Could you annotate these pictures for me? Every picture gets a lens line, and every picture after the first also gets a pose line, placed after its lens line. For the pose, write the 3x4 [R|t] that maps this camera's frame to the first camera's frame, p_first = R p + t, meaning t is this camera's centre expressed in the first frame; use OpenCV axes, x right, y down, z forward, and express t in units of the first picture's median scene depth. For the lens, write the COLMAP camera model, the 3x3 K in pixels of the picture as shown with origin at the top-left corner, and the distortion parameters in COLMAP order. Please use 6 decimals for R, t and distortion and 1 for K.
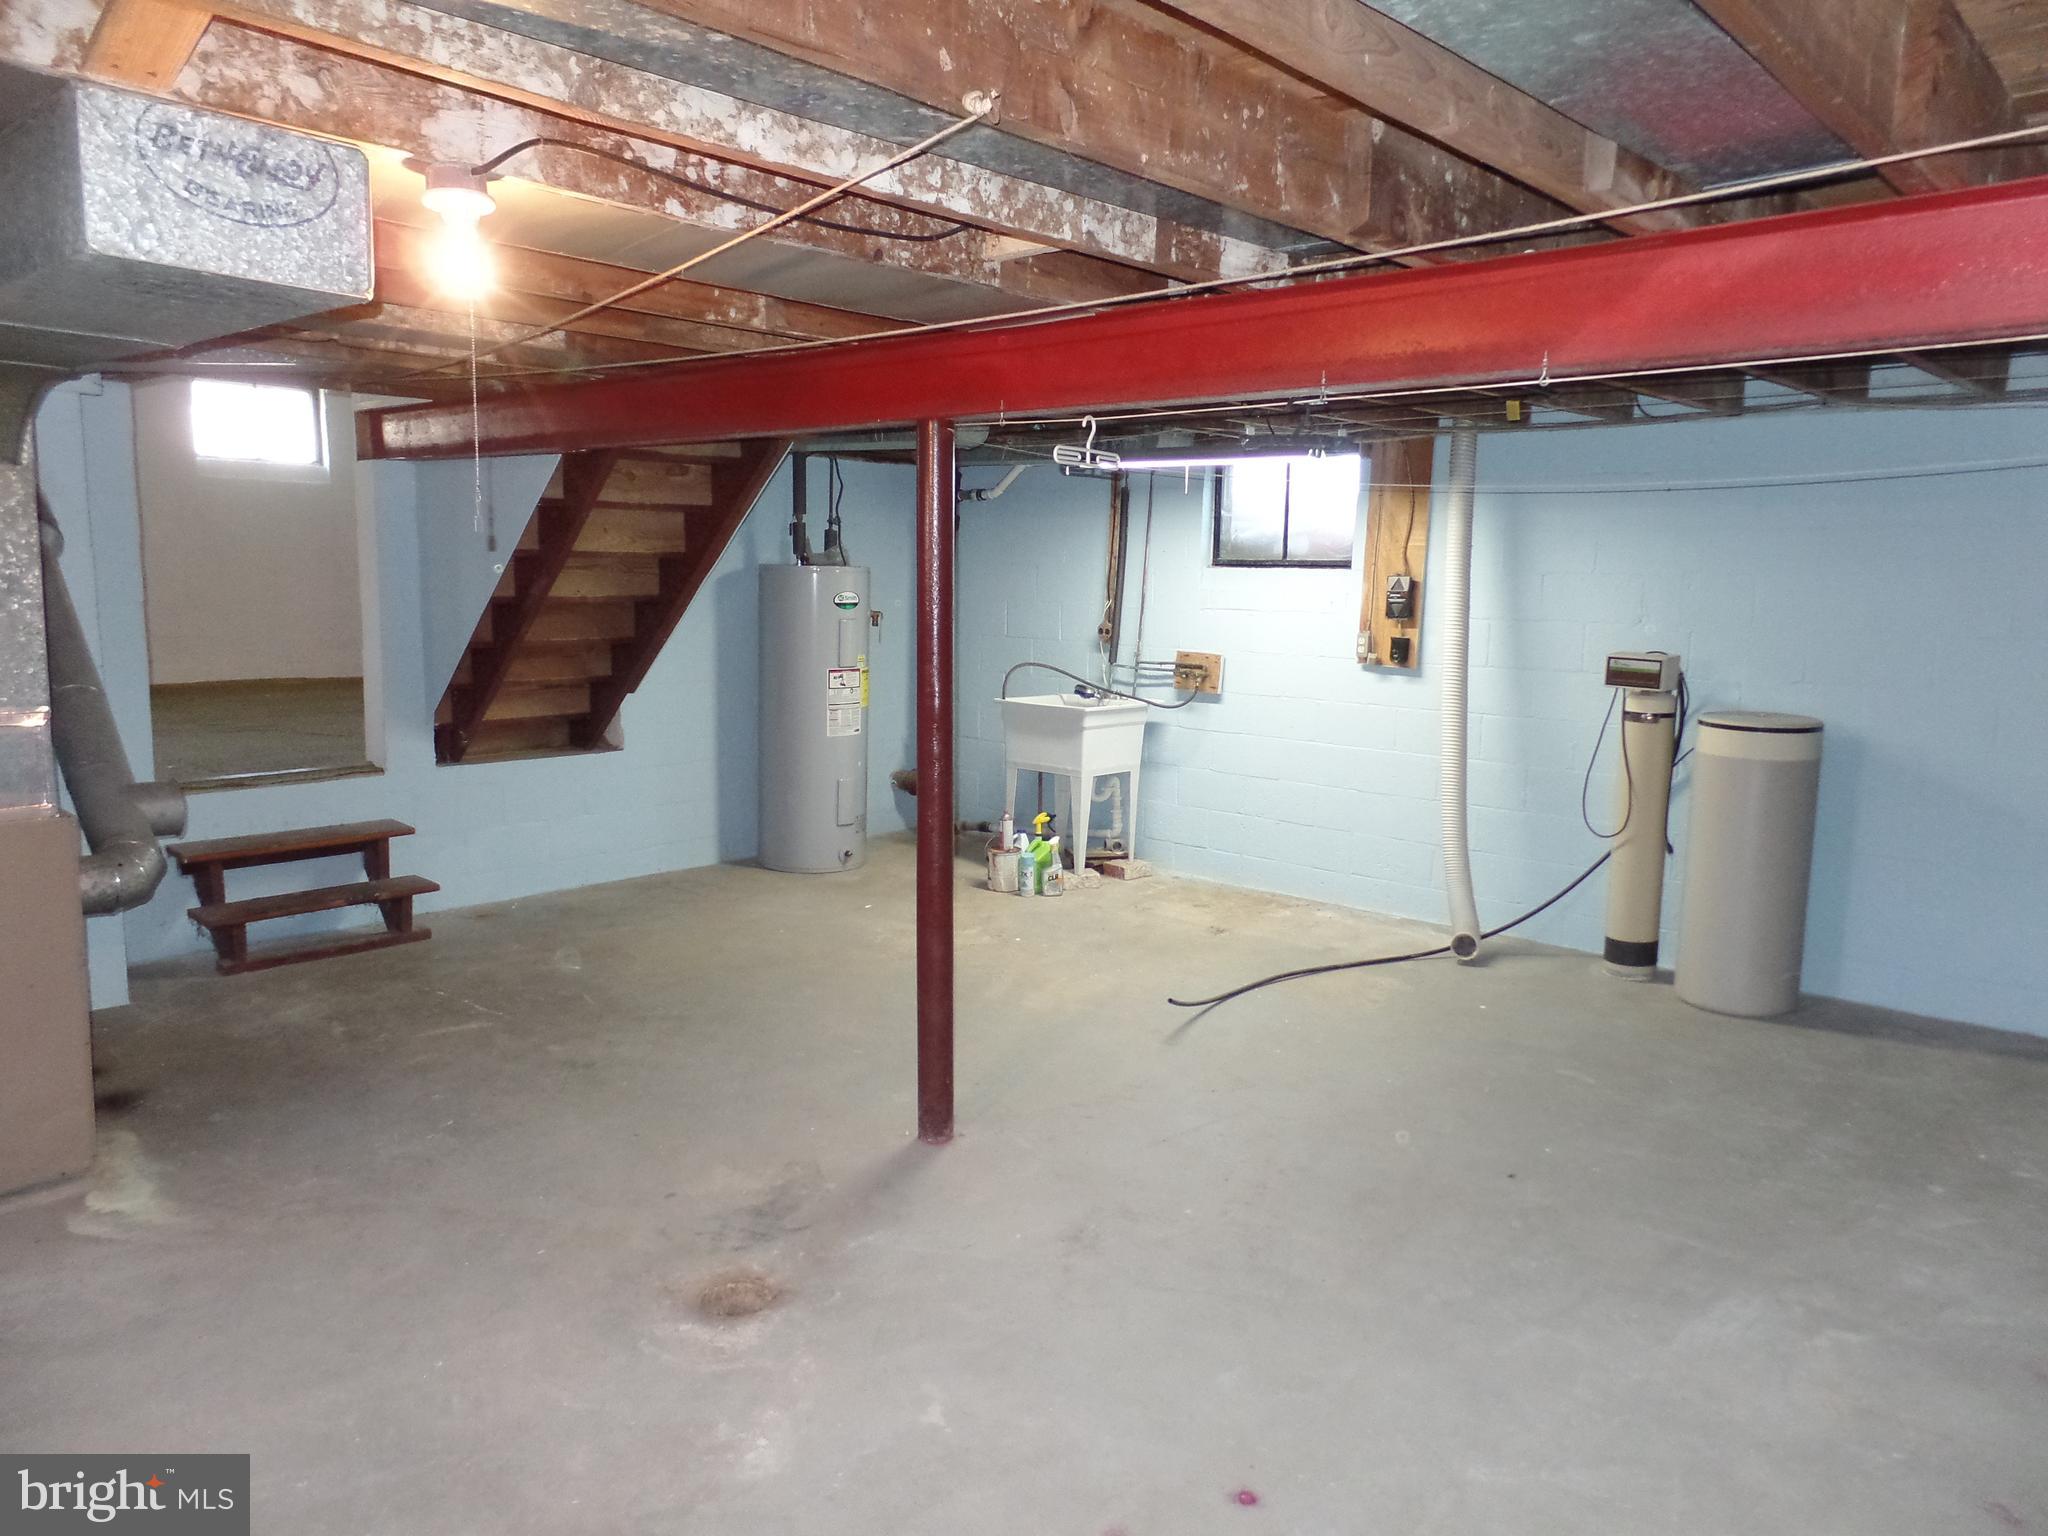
lens RADIAL K [[1381.6, 0, 1022.2], [0, 1381.6, 764.2], [0, 0, 1]] dist [-0.001449, 0.002544]
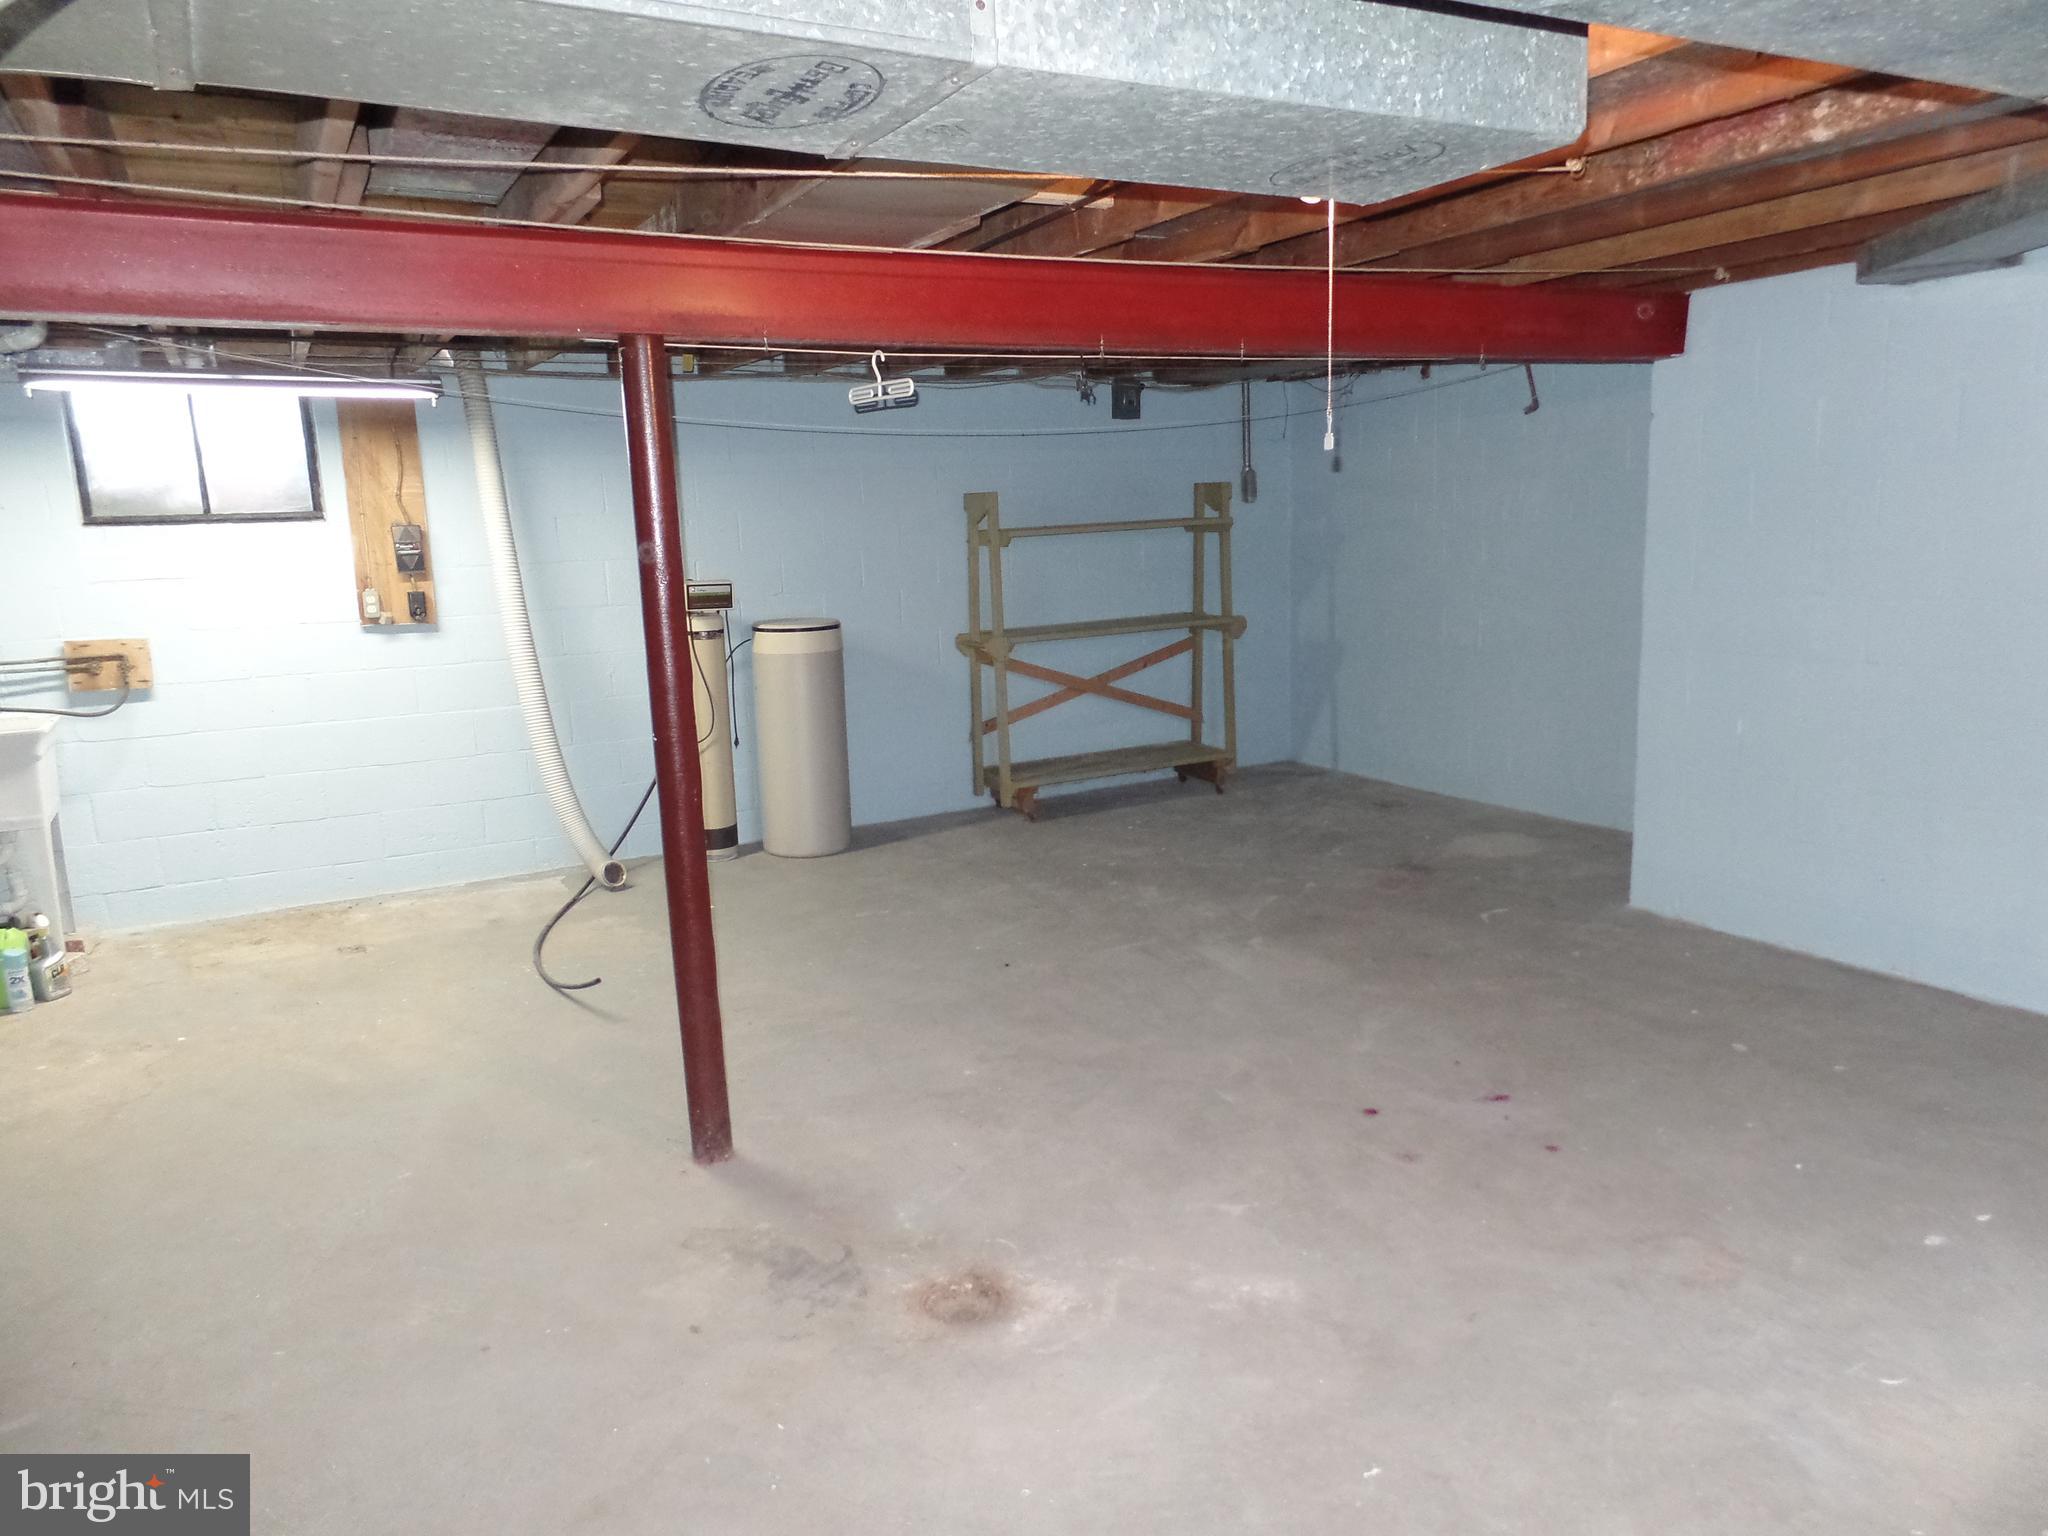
lens RADIAL K [[1381.6, 0, 1036.4], [0, 1381.6, 767.1], [0, 0, 1]] dist [-0.001449, 0.002544]
pose [[0.319648, -0.192148, 0.927849, -0.662459], [0.166403, 0.975388, 0.144666, -0.056899], [-0.932810, 0.108154, 0.343755, 0.409676]]
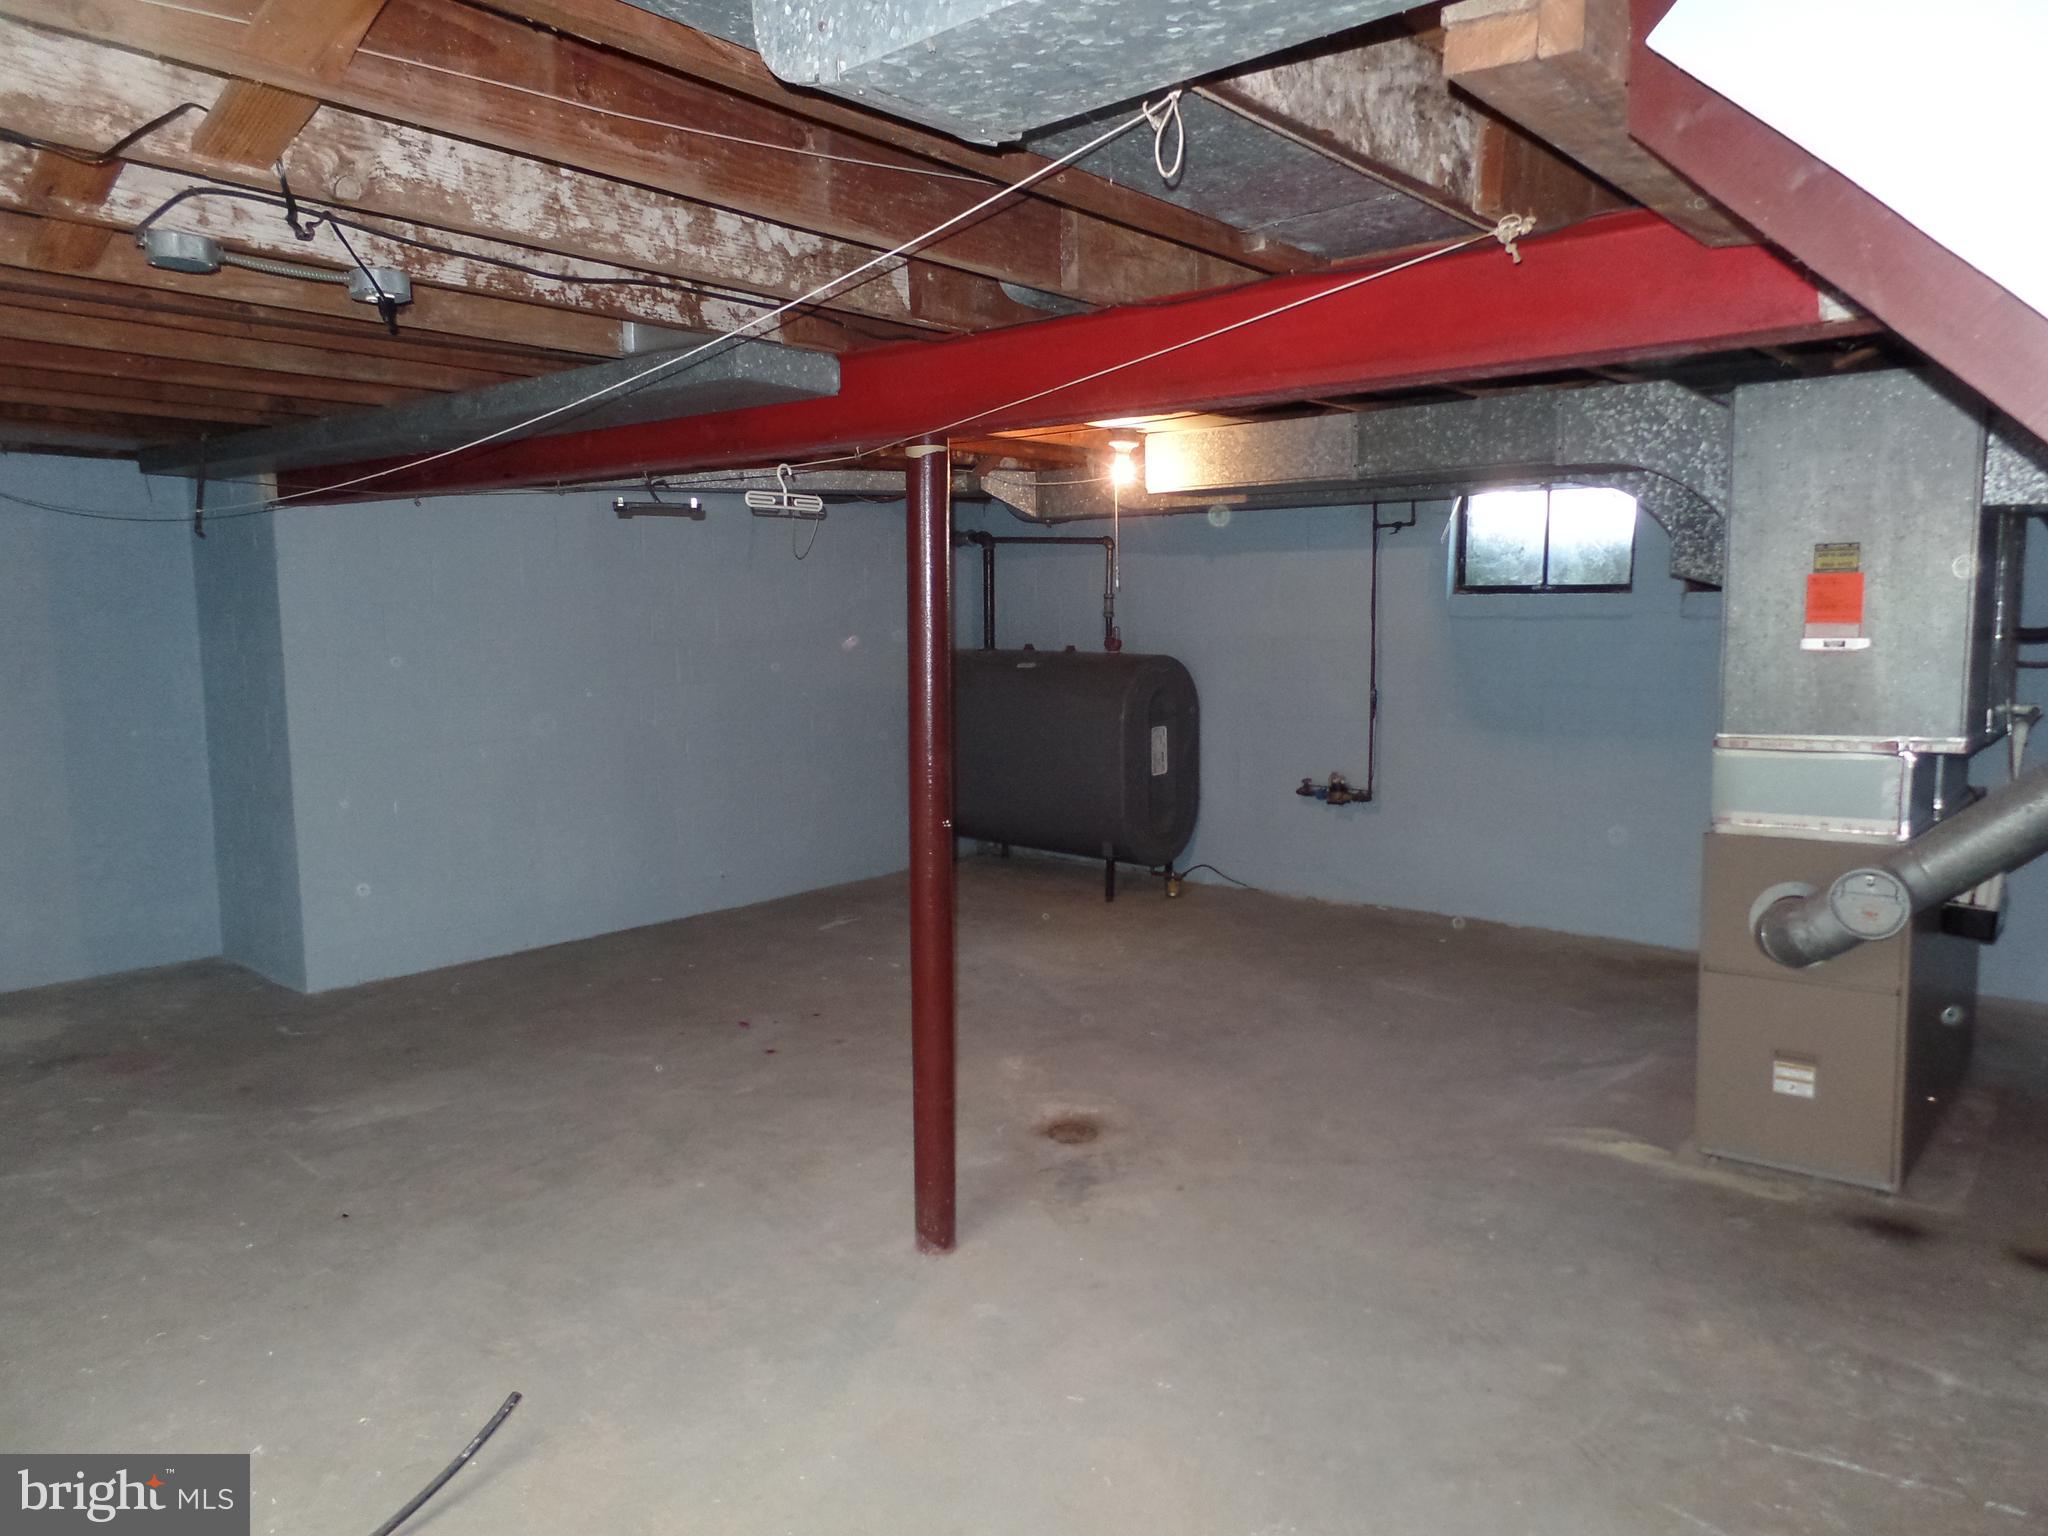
lens RADIAL K [[1381.6, 0, 1033.9], [0, 1381.6, 764.3], [0, 0, 1]] dist [-0.001449, 0.002544]
pose [[-0.999272, -0.005018, -0.037826, -0.077982], [-0.014047, 0.970080, 0.242378, -0.207591], [0.035478, 0.242733, -0.969444, 1.529409]]
